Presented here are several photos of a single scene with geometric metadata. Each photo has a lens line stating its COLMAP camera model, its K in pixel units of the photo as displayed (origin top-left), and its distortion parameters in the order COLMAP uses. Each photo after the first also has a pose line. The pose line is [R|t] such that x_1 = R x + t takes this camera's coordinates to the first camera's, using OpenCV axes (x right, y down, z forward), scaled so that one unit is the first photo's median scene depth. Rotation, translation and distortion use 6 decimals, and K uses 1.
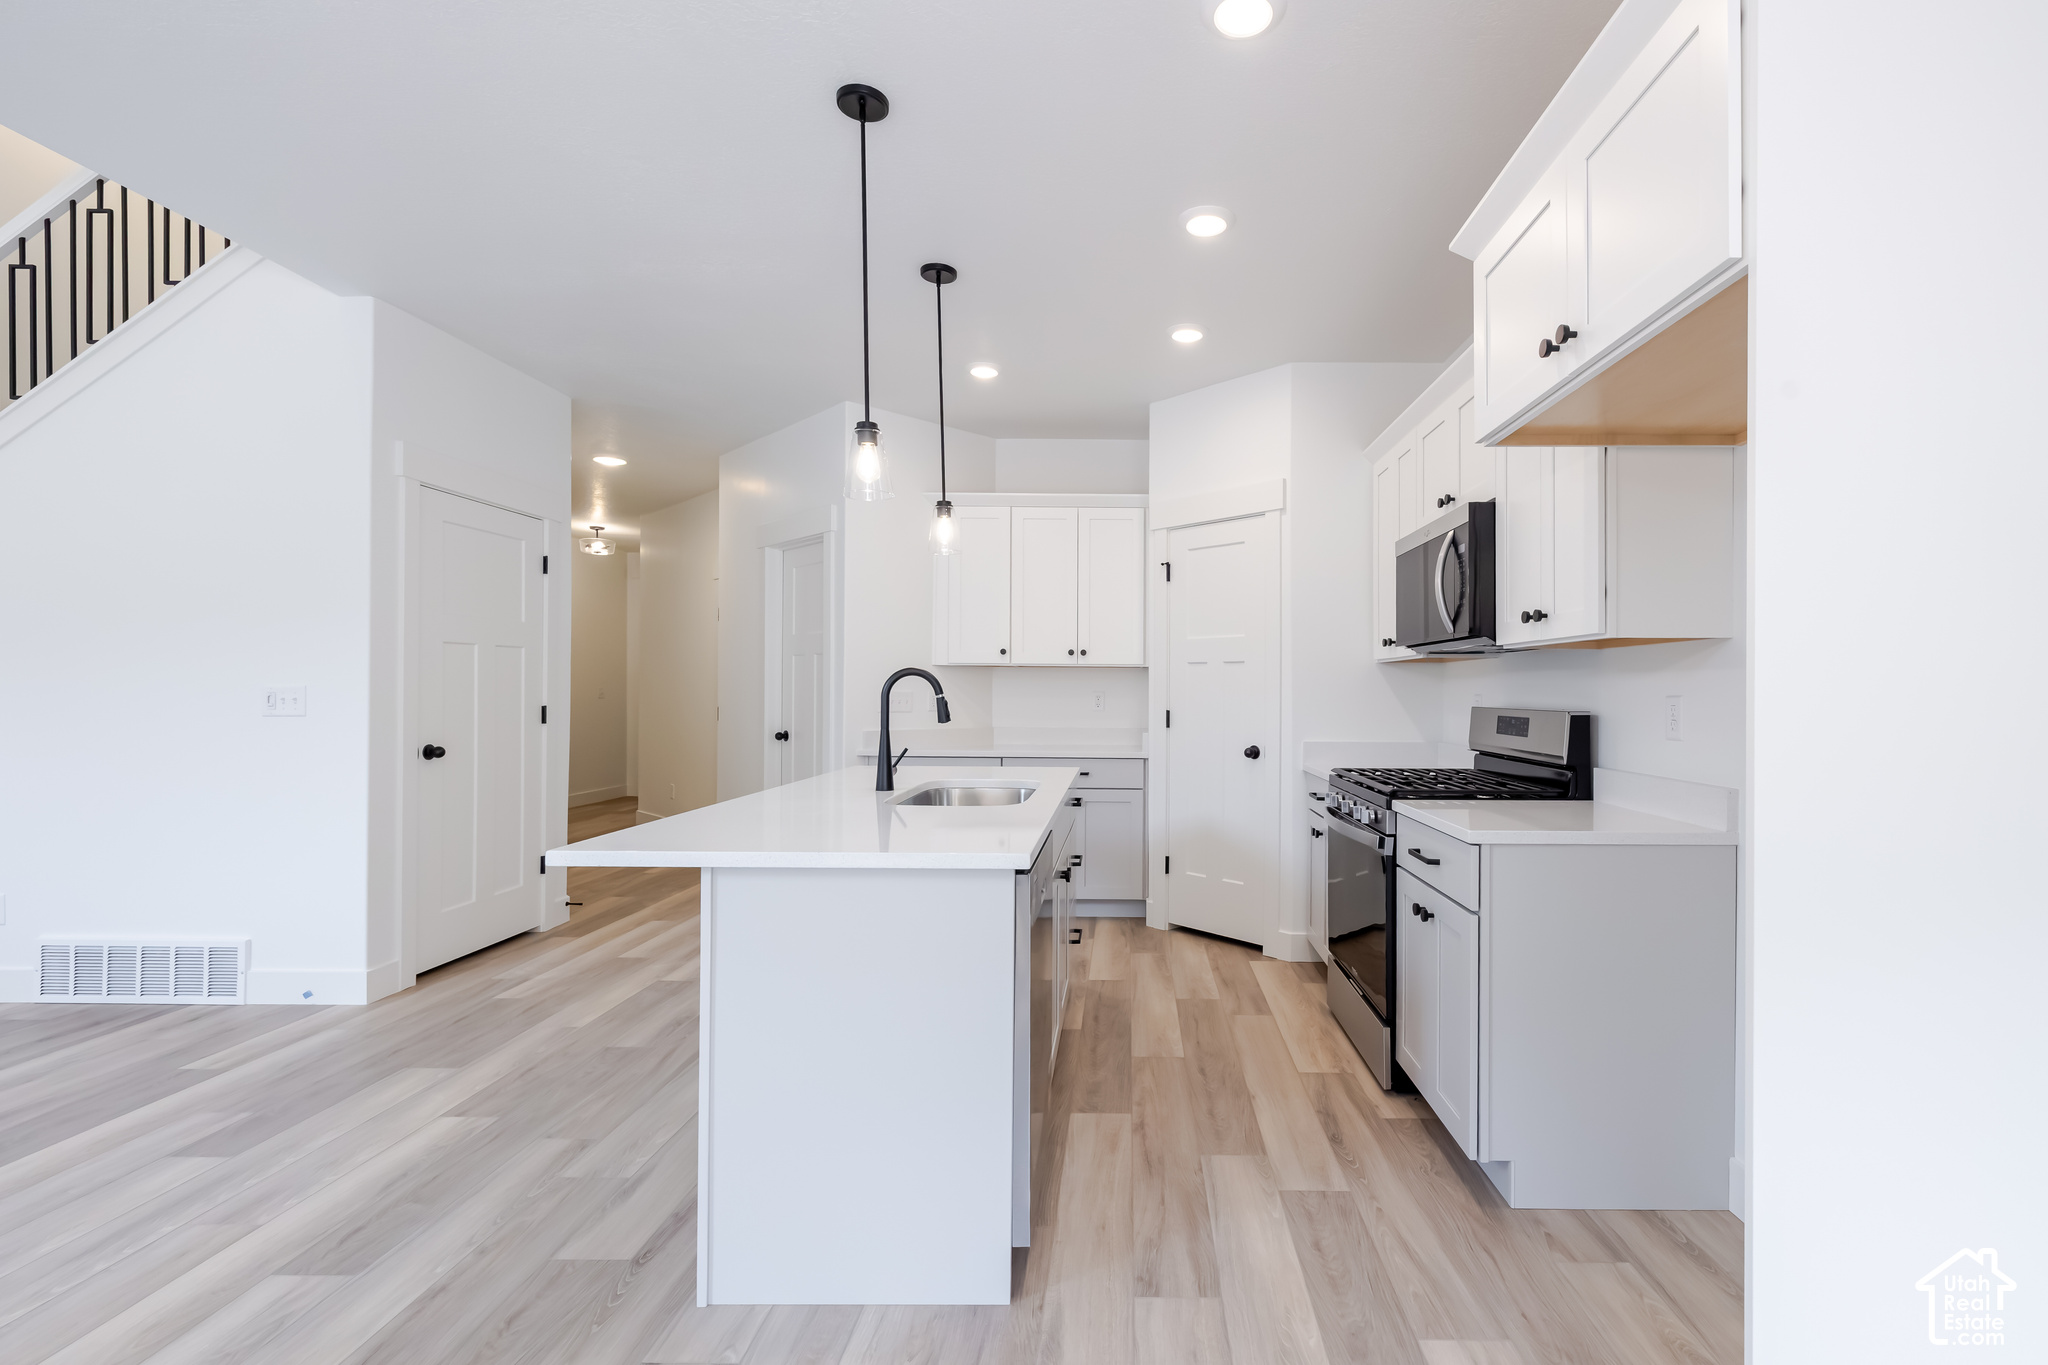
lens RADIAL K [[979.4, 0, 1229.5], [0, 979.4, 723.2], [0, 0, 1]] dist [-0.000618, 0.000031]
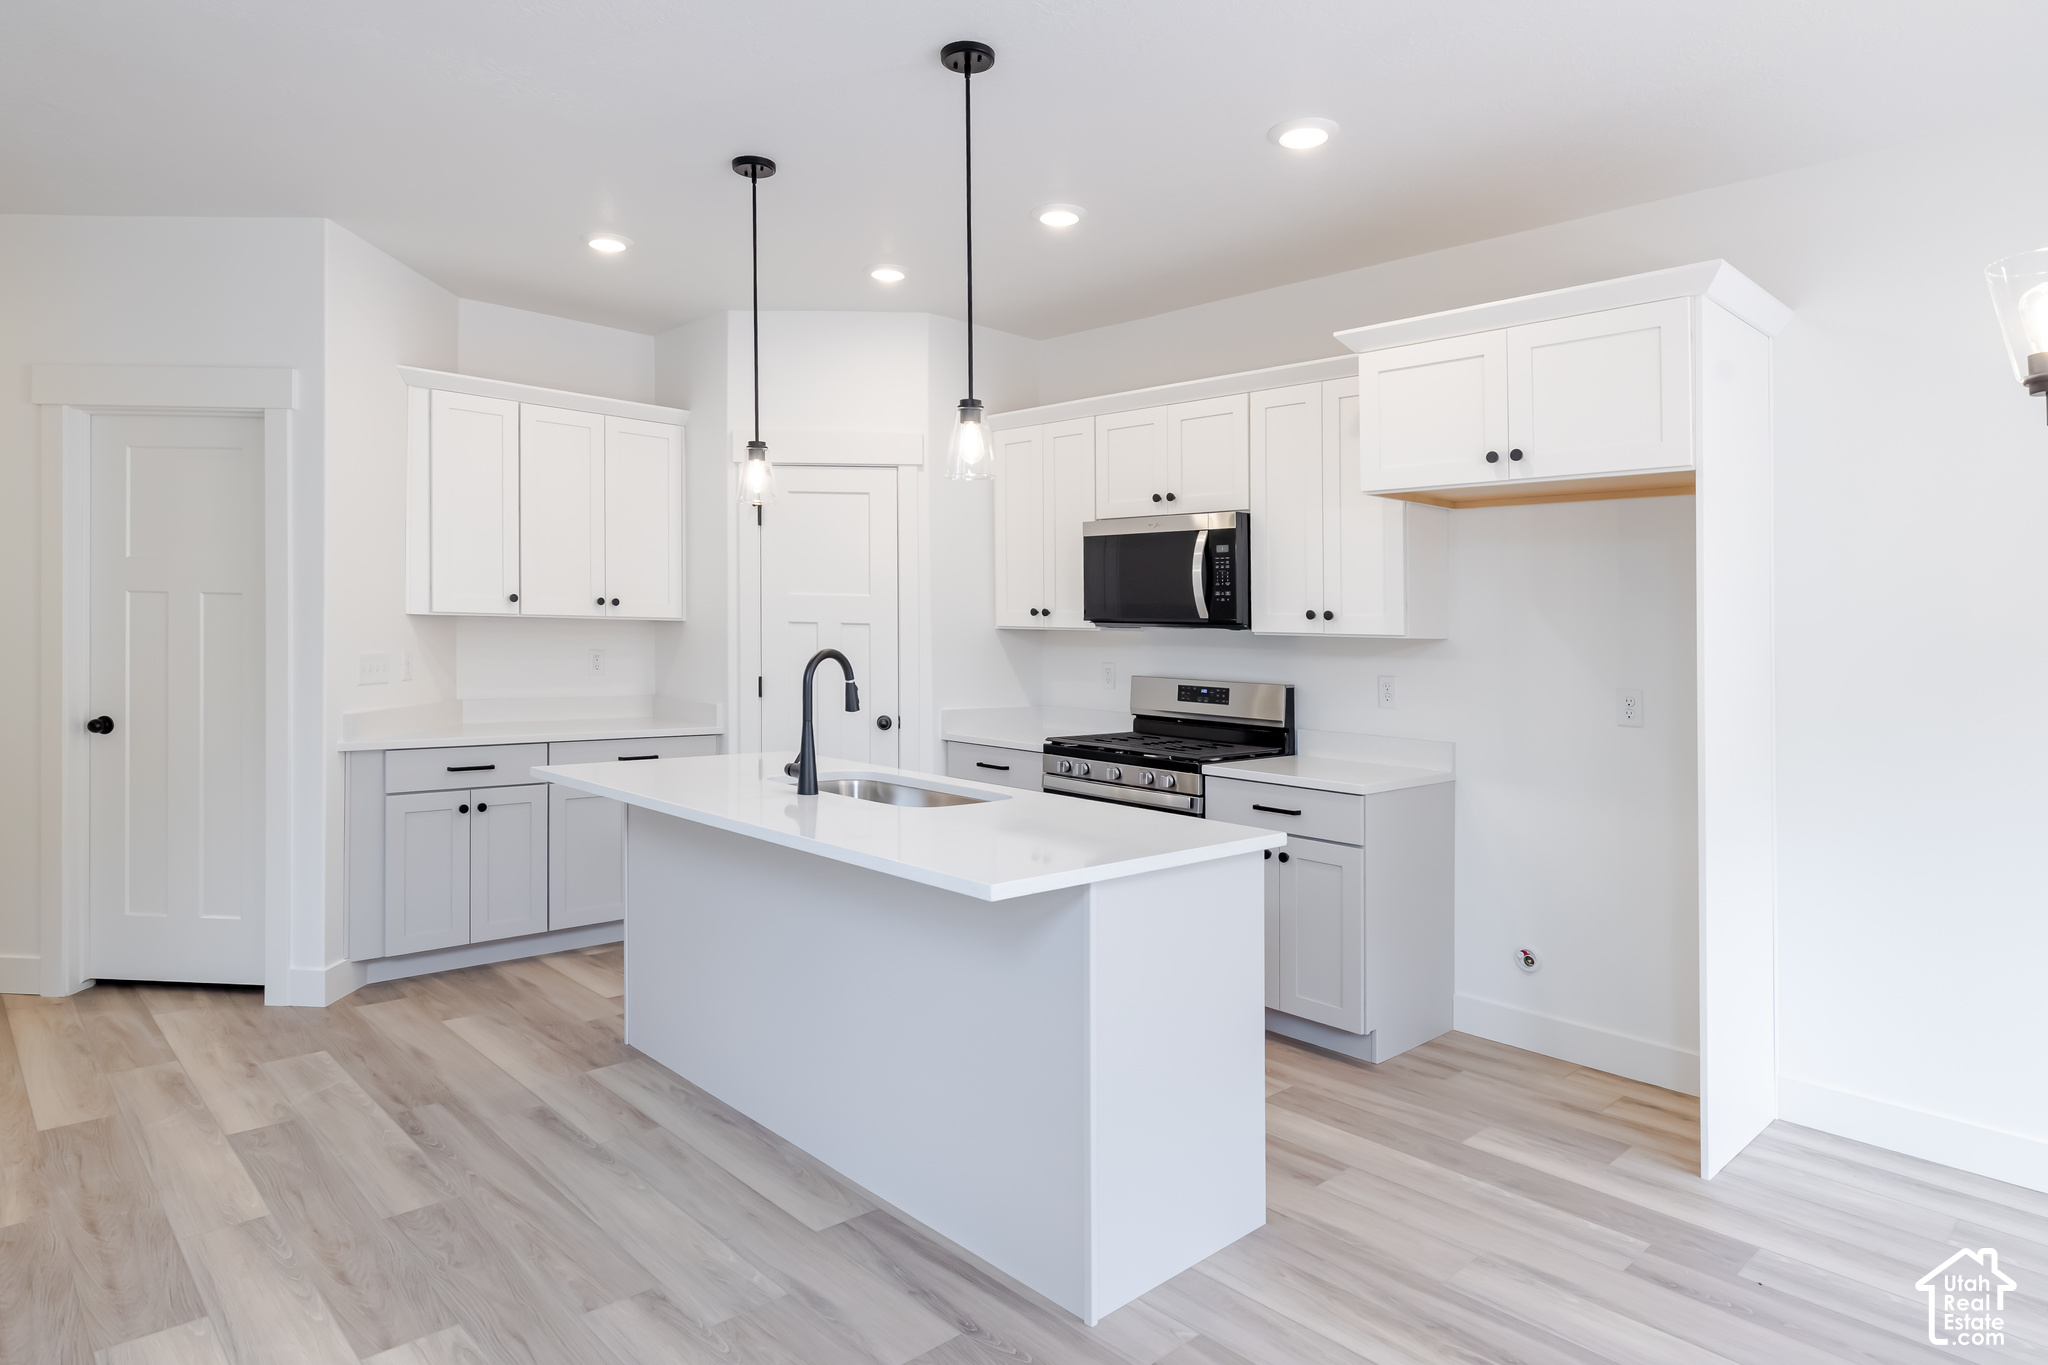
lens RADIAL K [[1239.0, 0, 1032.6], [0, 1239.0, 640.3], [0, 0, 1]] dist [-0.000028, -0.000146]
pose [[0.707344, 0.003935, 0.706858, -0.868362], [-0.001407, 0.999990, -0.004159, -0.054049], [-0.706868, 0.001947, 0.707343, 0.091857]]
